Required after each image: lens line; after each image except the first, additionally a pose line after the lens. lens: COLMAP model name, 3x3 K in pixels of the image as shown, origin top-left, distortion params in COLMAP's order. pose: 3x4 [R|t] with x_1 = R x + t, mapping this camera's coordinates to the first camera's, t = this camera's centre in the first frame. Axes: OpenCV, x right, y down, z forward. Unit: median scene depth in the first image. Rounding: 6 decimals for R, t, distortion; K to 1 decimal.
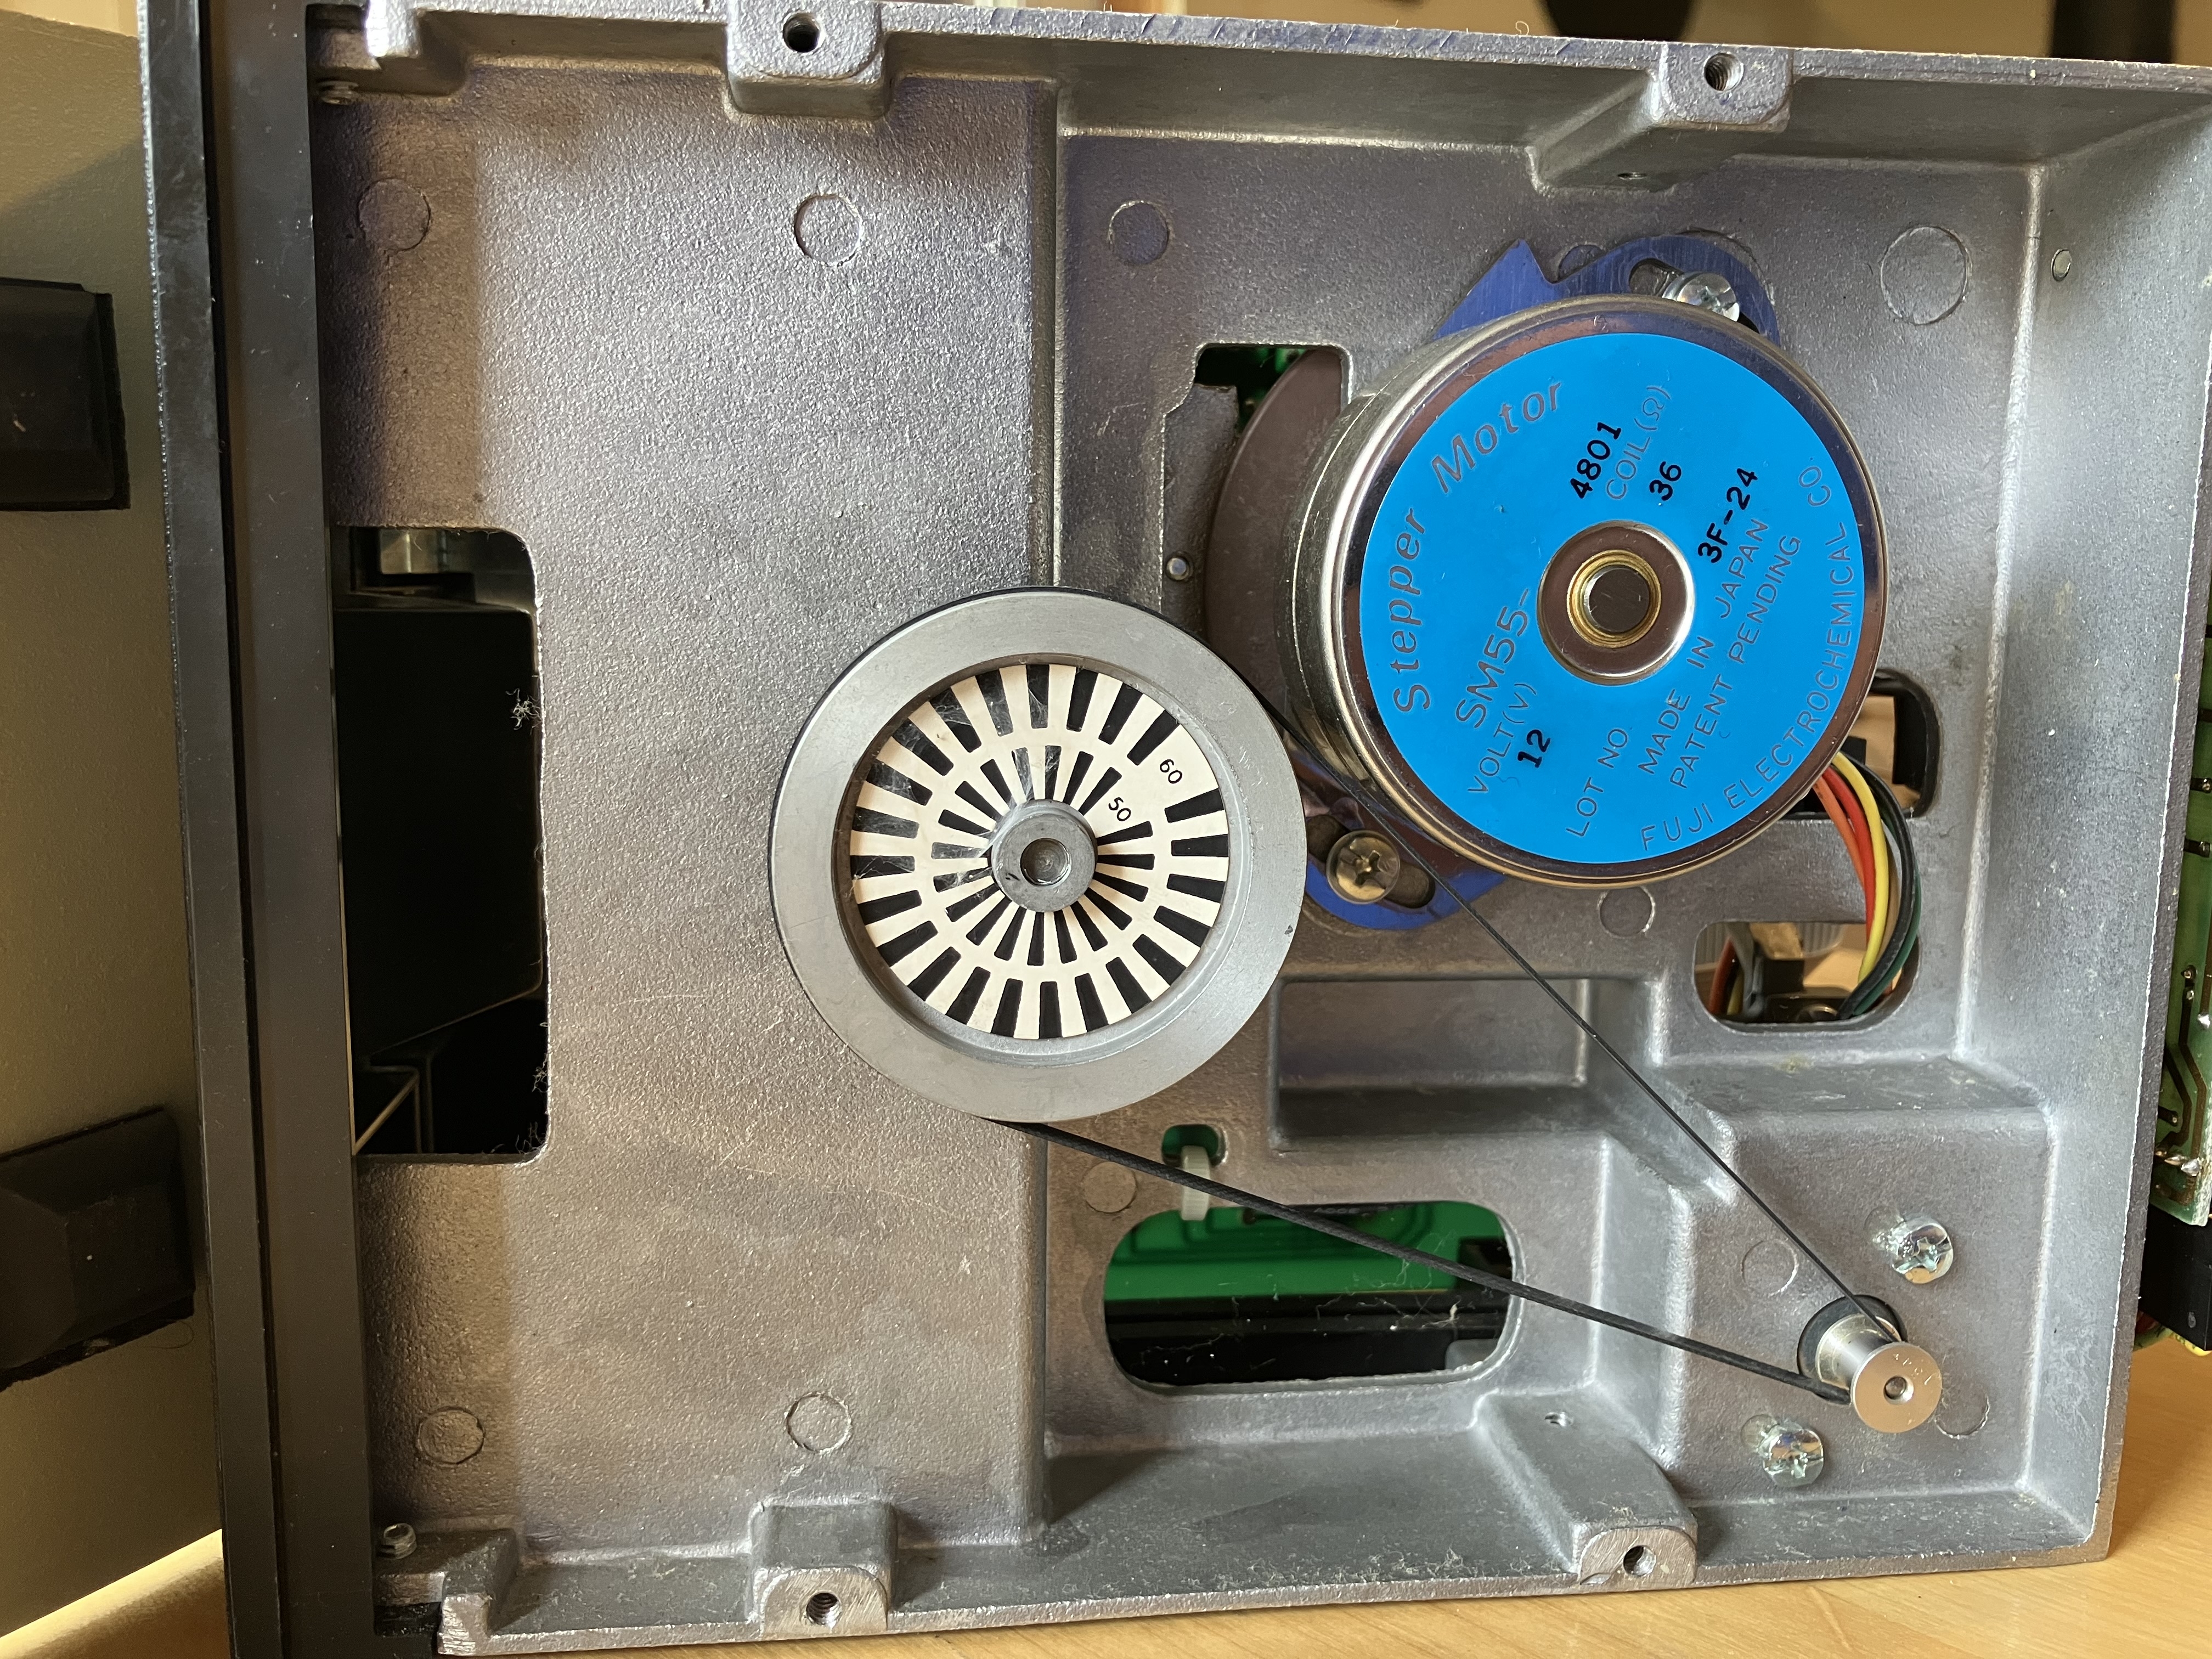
lens RADIAL K [[1898.2, 0, 1106.0], [0, 1898.2, 829.5], [0, 0, 1]] dist [0.055388, -0.177110]
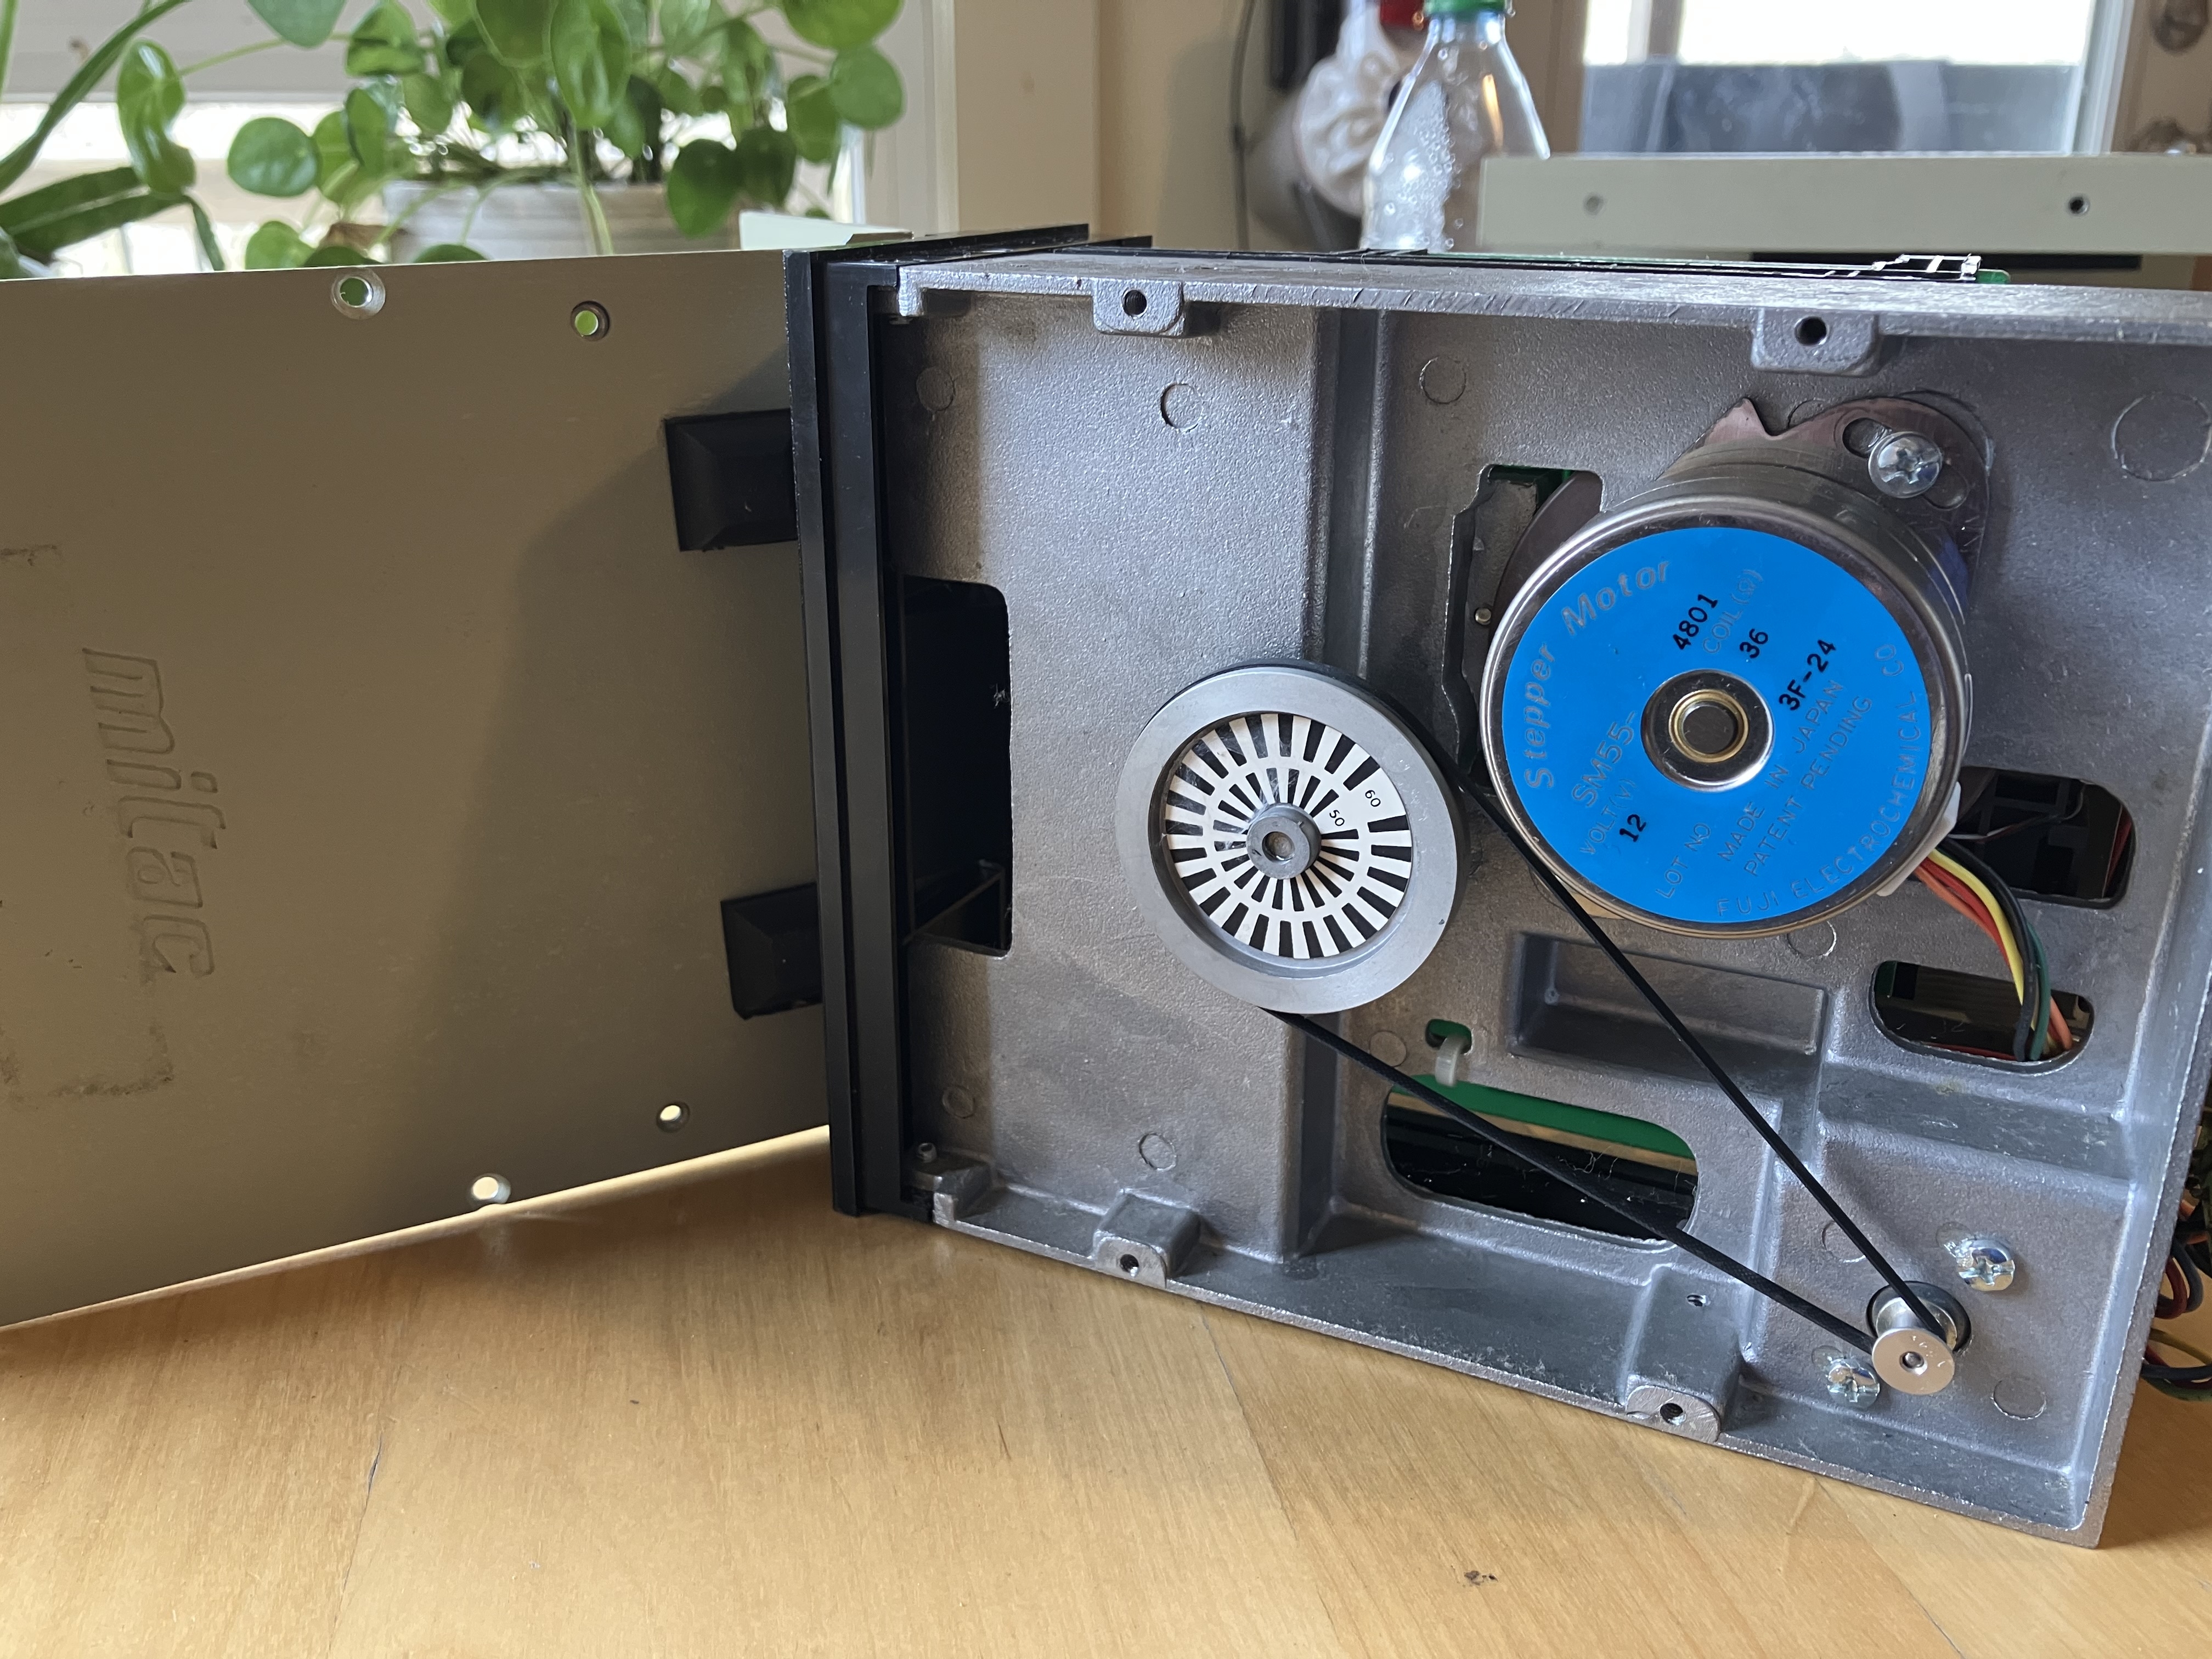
lens RADIAL K [[1898.2, 0, 1106.0], [0, 1898.2, 829.5], [0, 0, 1]] dist [0.055388, -0.177110]
pose [[0.837996, 0.185105, -0.513321, 0.597743], [-0.075852, 0.971088, 0.226350, -0.312866], [0.540378, -0.150744, 0.827809, -0.288967]]
